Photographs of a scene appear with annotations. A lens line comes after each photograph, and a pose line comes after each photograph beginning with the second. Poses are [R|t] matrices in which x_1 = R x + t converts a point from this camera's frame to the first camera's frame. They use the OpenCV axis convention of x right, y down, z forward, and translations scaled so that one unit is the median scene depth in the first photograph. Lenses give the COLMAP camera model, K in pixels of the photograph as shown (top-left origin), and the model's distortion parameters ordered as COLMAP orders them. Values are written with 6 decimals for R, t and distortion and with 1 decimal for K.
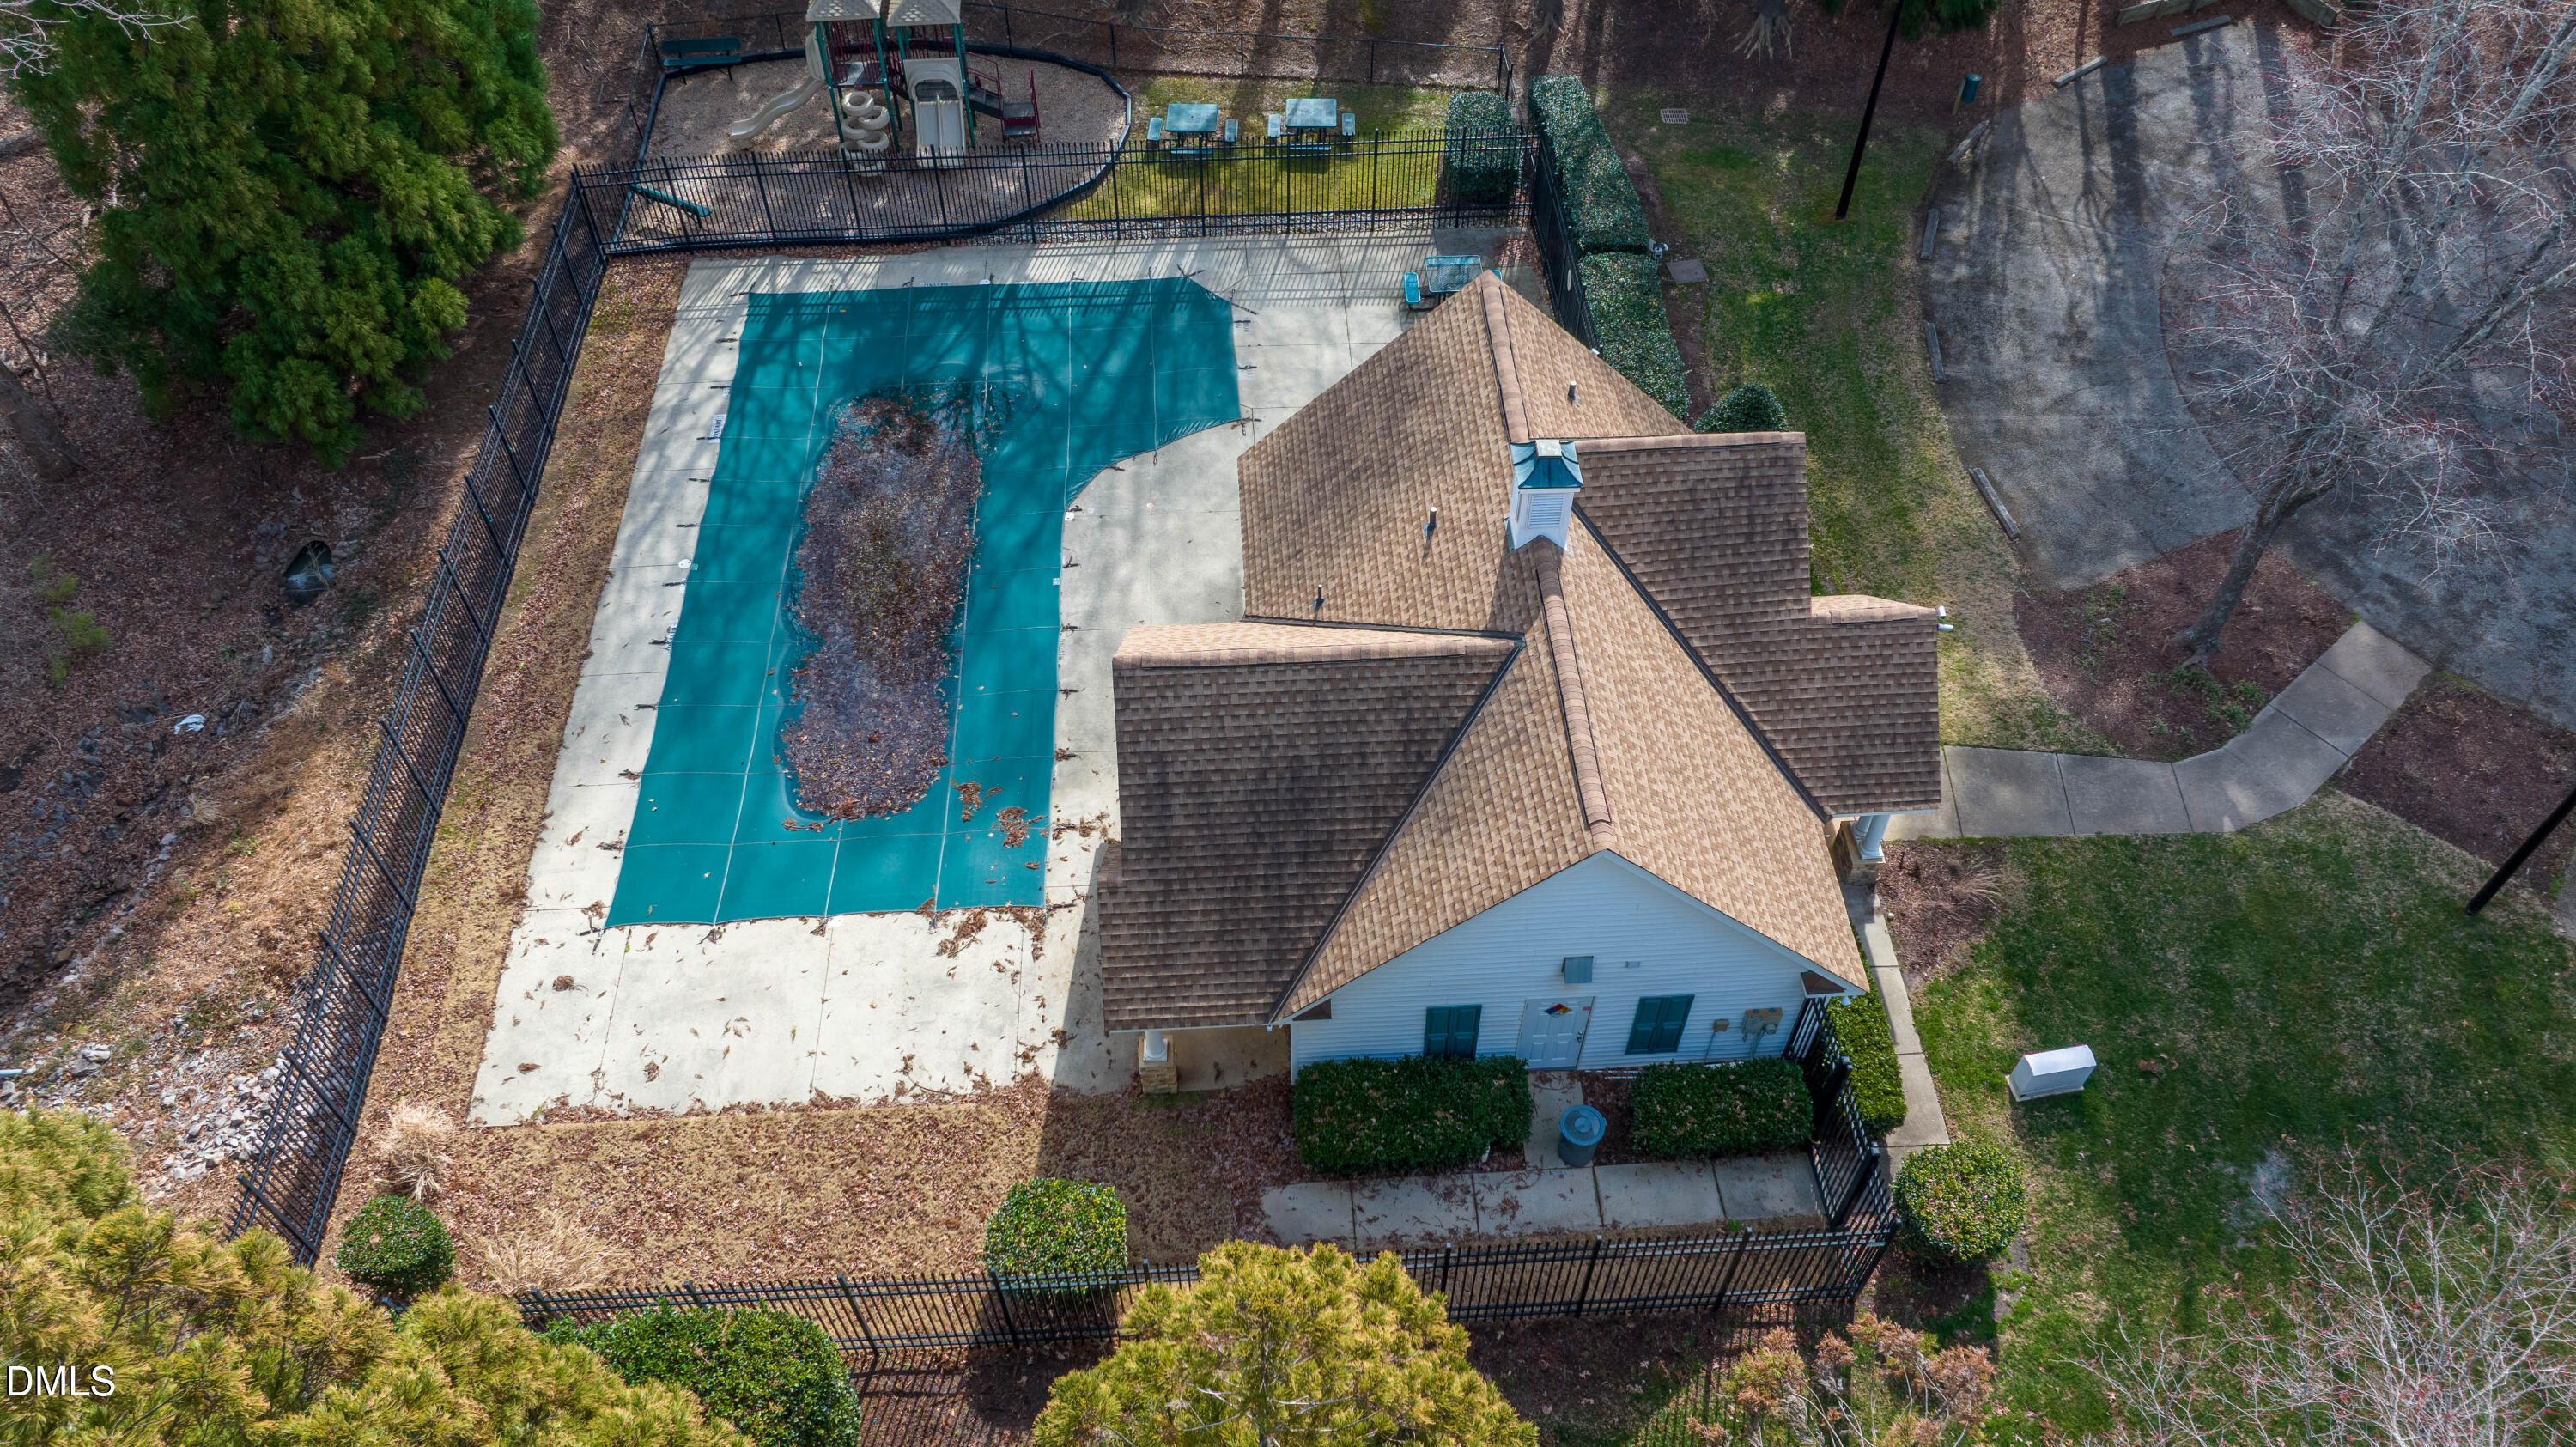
lens RADIAL K [[1797.8, 0, 1290.0], [0, 1797.8, 713.0], [0, 0, 1]] dist [-0.030465, -0.001725]
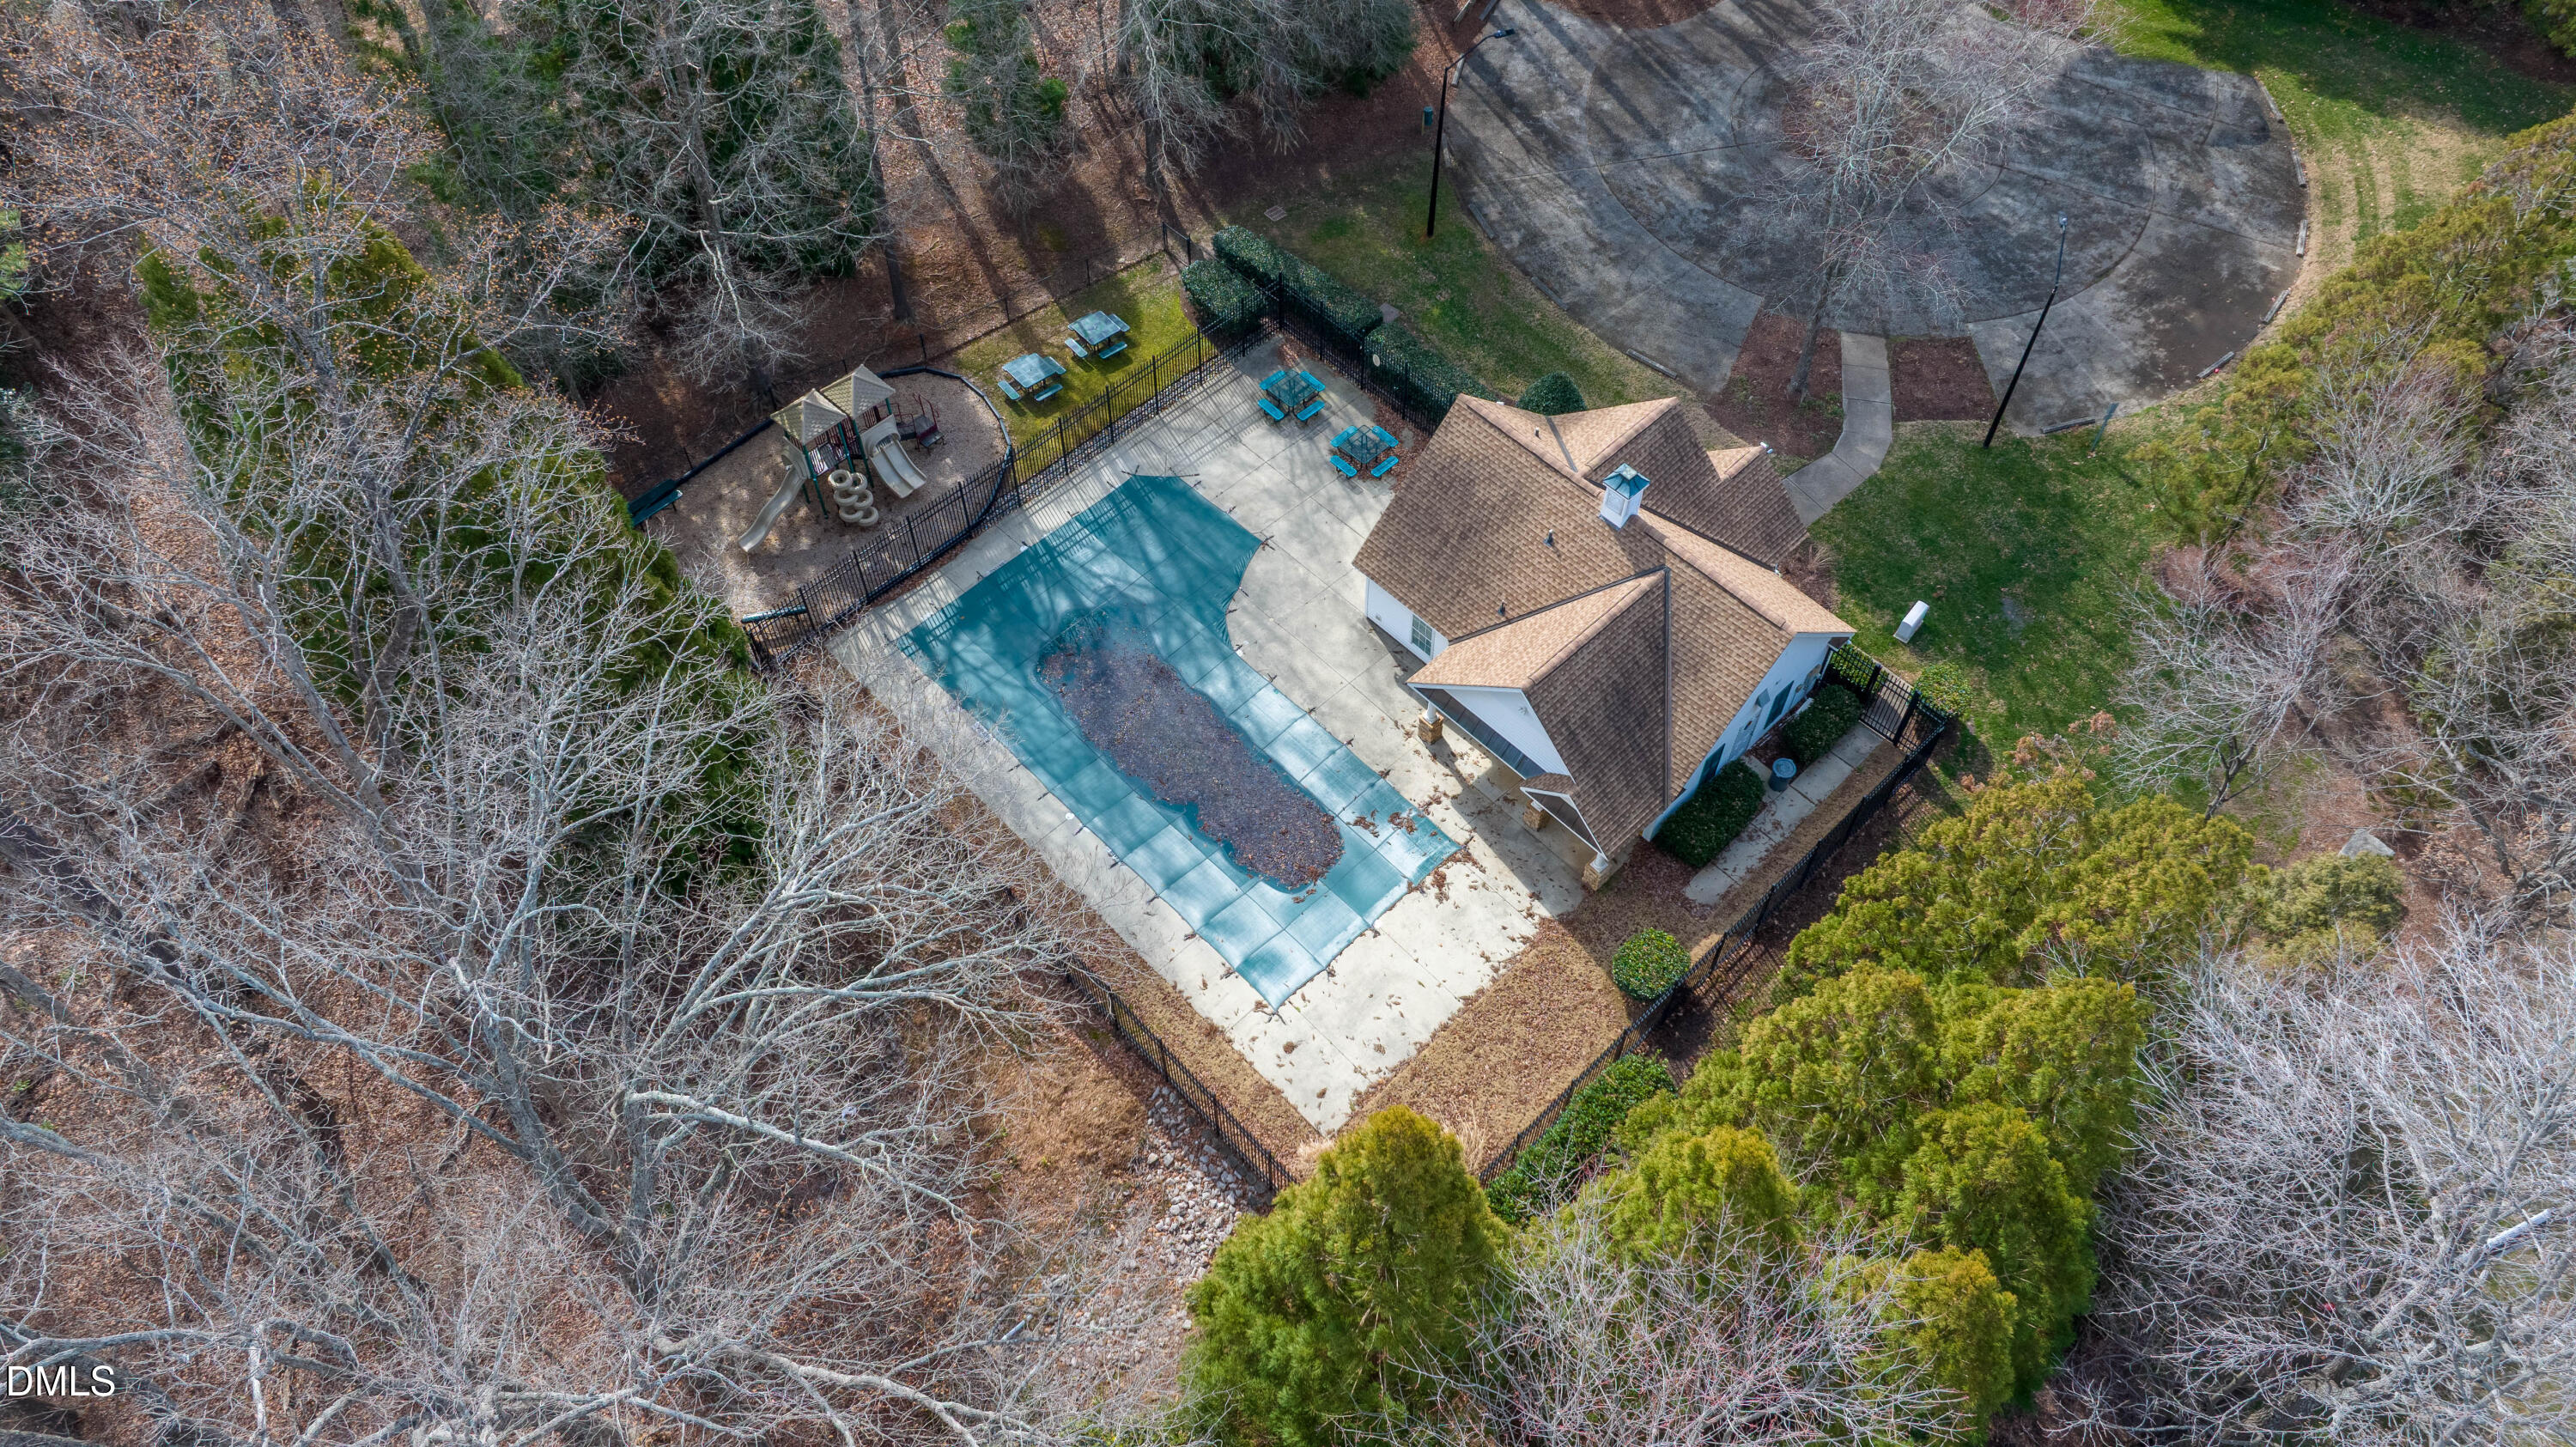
lens RADIAL K [[1797.8, 0, 1292.5], [0, 1797.8, 730.3], [0, 0, 1]] dist [-0.030465, -0.001725]
pose [[0.758081, -0.535763, 0.371848, -0.842574], [0.500091, 0.843536, 0.195848, -0.403502], [-0.418595, 0.037489, 0.907399, -0.483665]]
